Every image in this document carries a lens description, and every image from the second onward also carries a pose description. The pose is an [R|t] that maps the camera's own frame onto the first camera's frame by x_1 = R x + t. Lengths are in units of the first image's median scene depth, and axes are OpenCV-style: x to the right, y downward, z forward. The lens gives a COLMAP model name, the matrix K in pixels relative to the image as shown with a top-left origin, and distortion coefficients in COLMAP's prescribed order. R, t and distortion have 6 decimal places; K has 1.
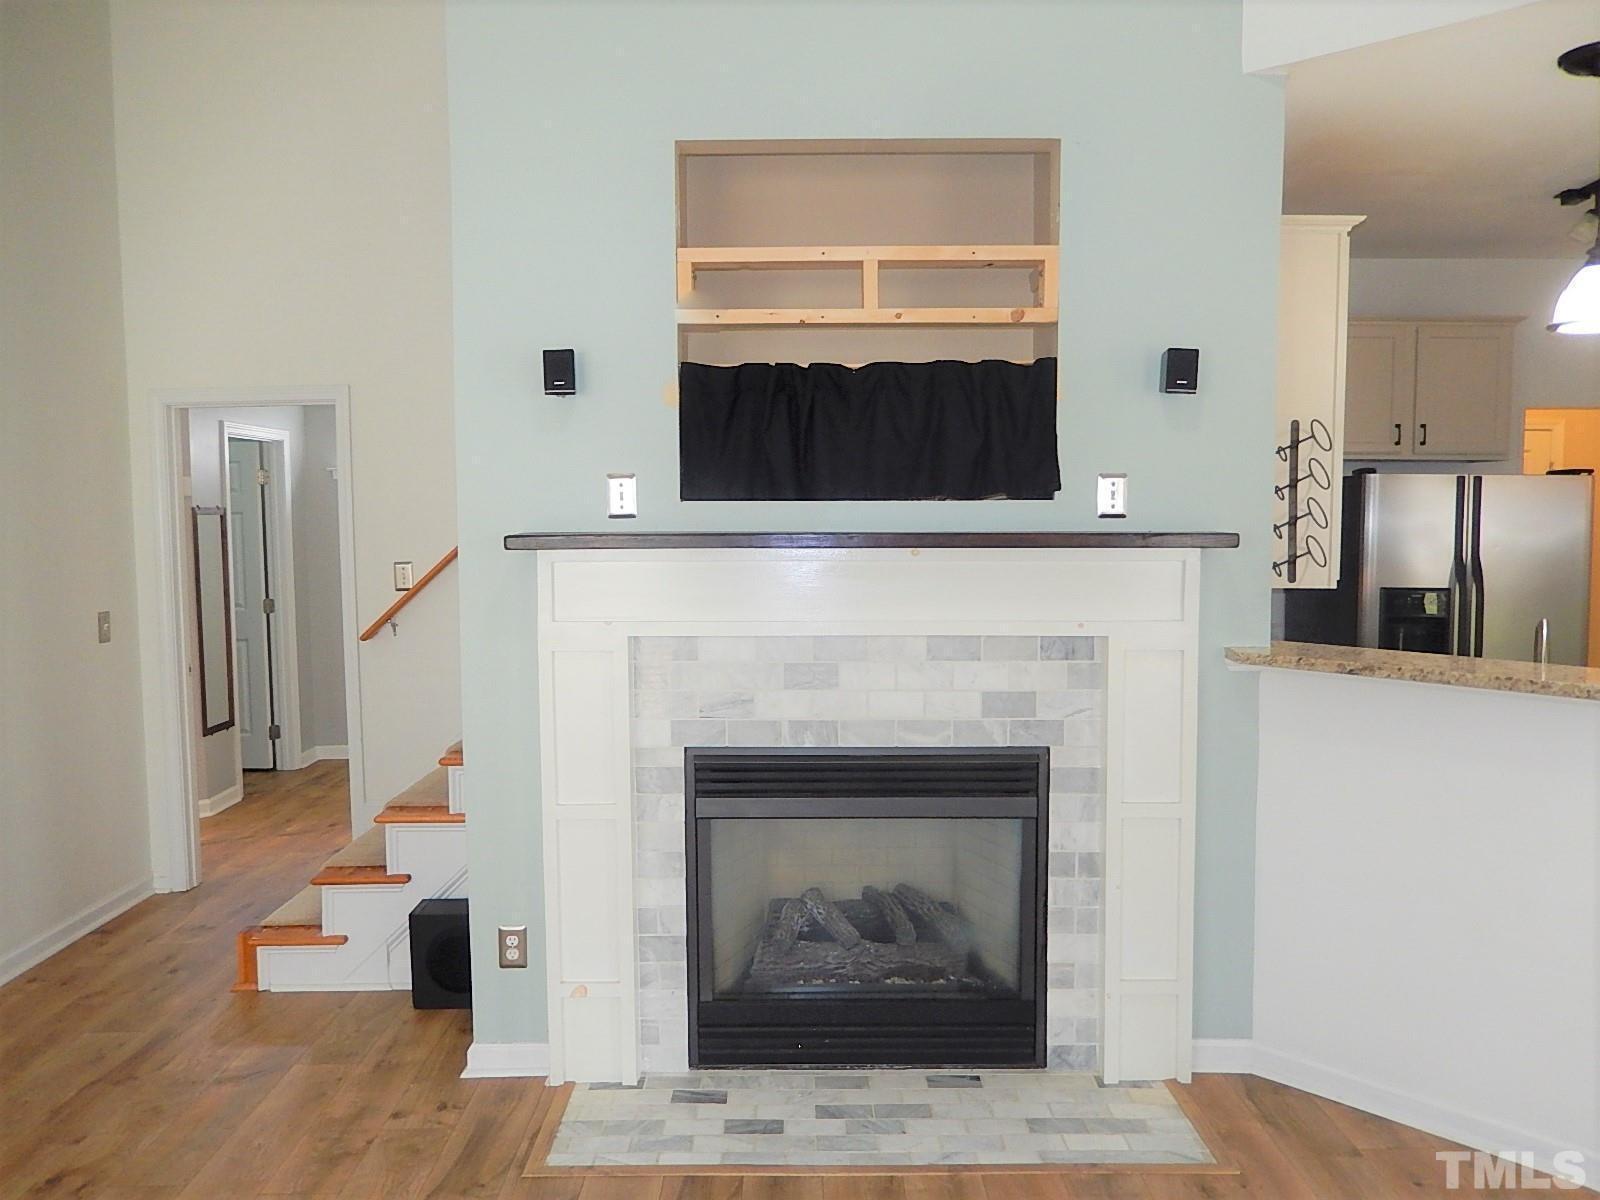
lens RADIAL K [[1202.5, 0, 803.6], [0, 1202.5, 603.9], [0, 0, 1]] dist [0.020767, 0.003790]
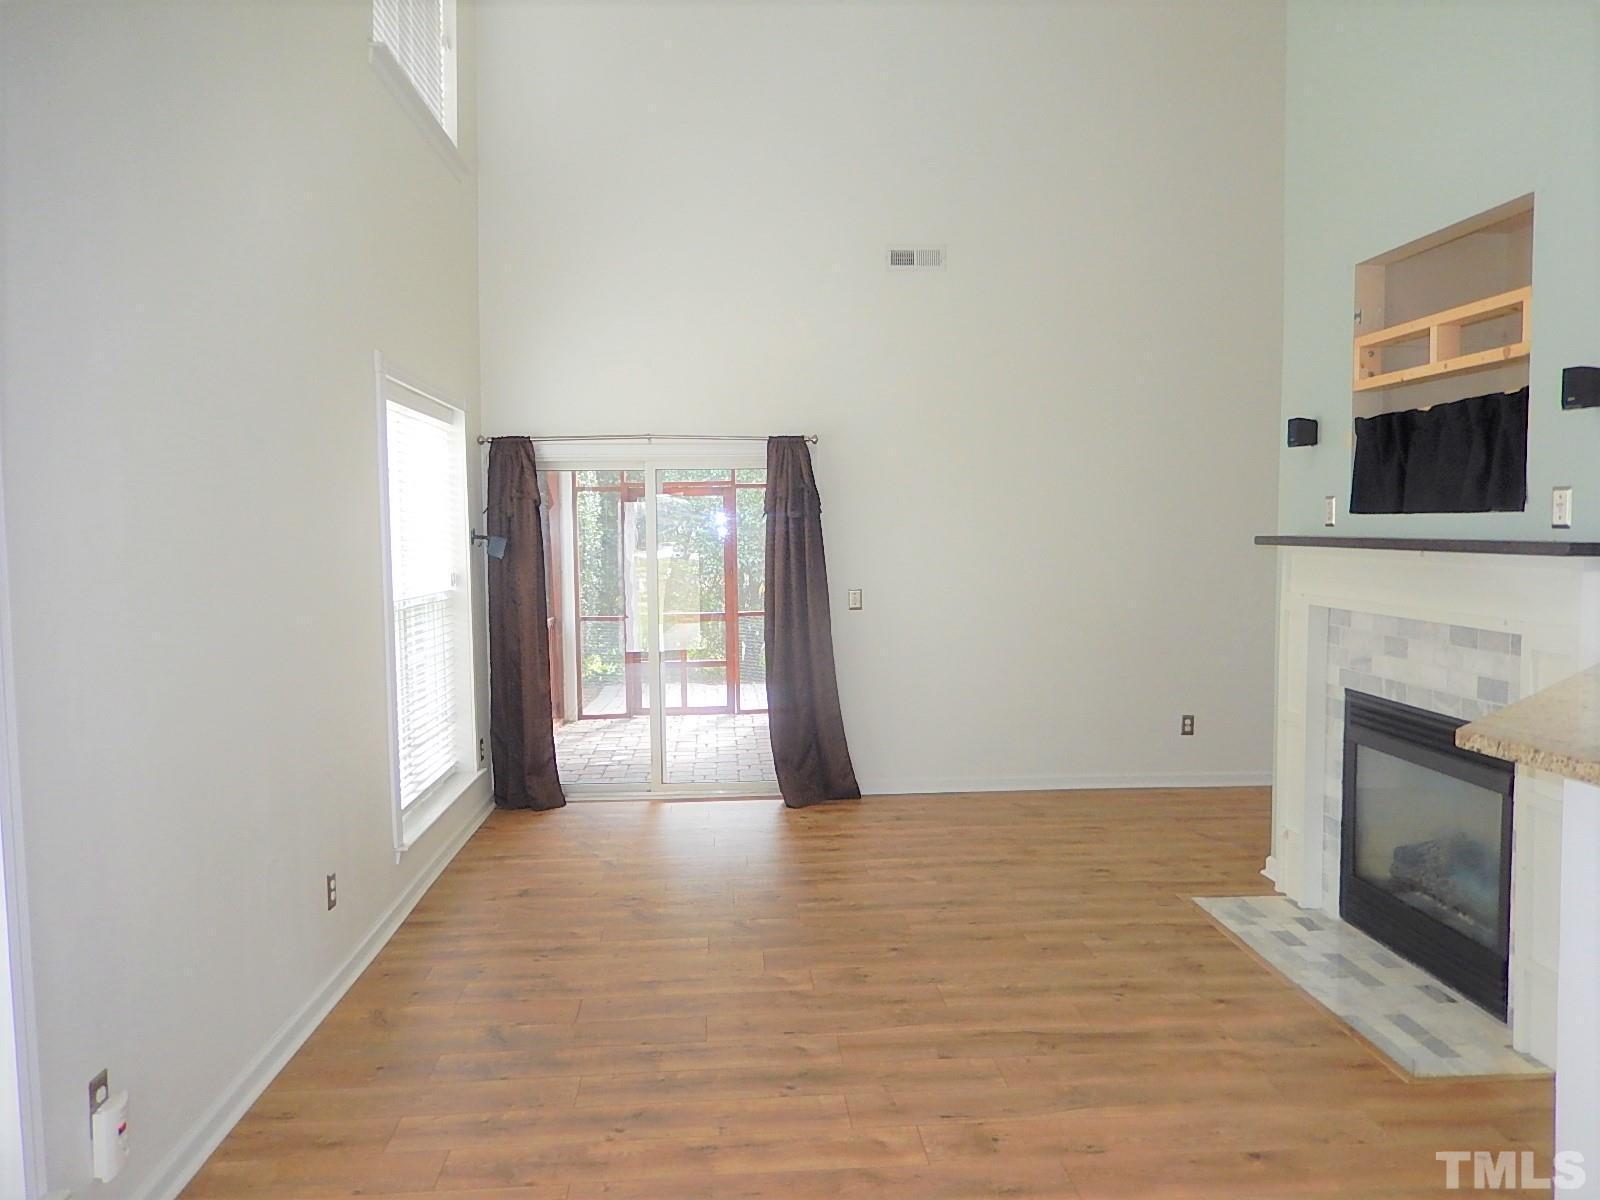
lens RADIAL K [[1202.5, 0, 803.6], [0, 1202.5, 603.9], [0, 0, 1]] dist [0.020767, 0.003790]
pose [[0.065942, 0.069890, -0.995373, 1.294120], [-0.079581, 0.994735, 0.064573, -0.020786], [0.994645, 0.074954, 0.071156, 0.260704]]
